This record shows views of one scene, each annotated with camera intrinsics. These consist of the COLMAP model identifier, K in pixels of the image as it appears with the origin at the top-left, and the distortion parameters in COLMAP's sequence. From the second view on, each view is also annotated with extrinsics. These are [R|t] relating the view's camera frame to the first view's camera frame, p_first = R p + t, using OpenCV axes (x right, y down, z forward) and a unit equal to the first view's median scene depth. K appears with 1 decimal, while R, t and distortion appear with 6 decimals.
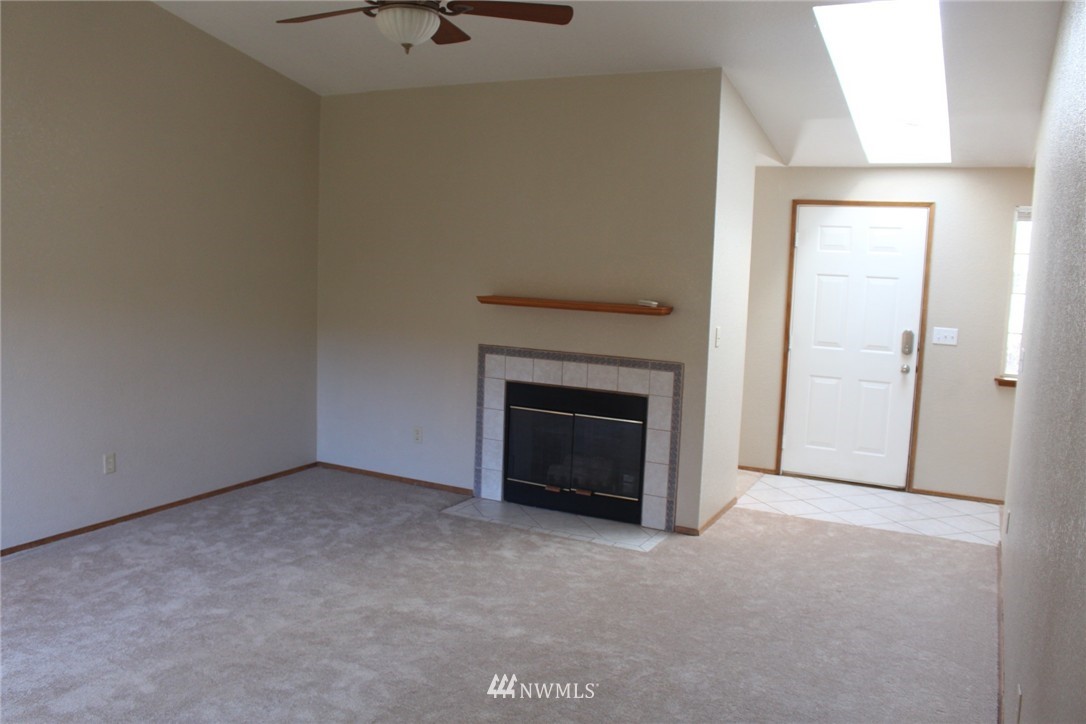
lens RADIAL K [[904.2, 0, 543.0], [0, 904.2, 362.0], [0, 0, 1]] dist [-0.099557, 0.005609]
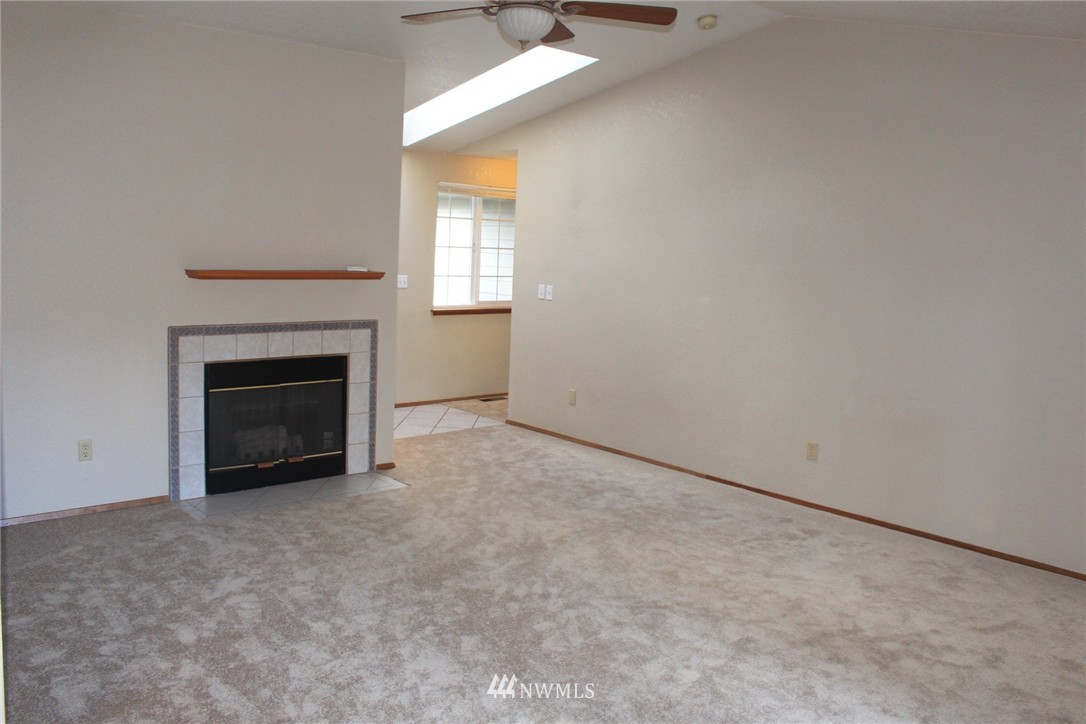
lens RADIAL K [[904.2, 0, 543.0], [0, 904.2, 362.0], [0, 0, 1]] dist [-0.099557, 0.005609]
pose [[0.357763, -0.148700, 0.921897, -0.760022], [0.077425, 0.988564, 0.129407, -0.071075], [-0.930597, 0.025081, 0.365185, 0.373393]]
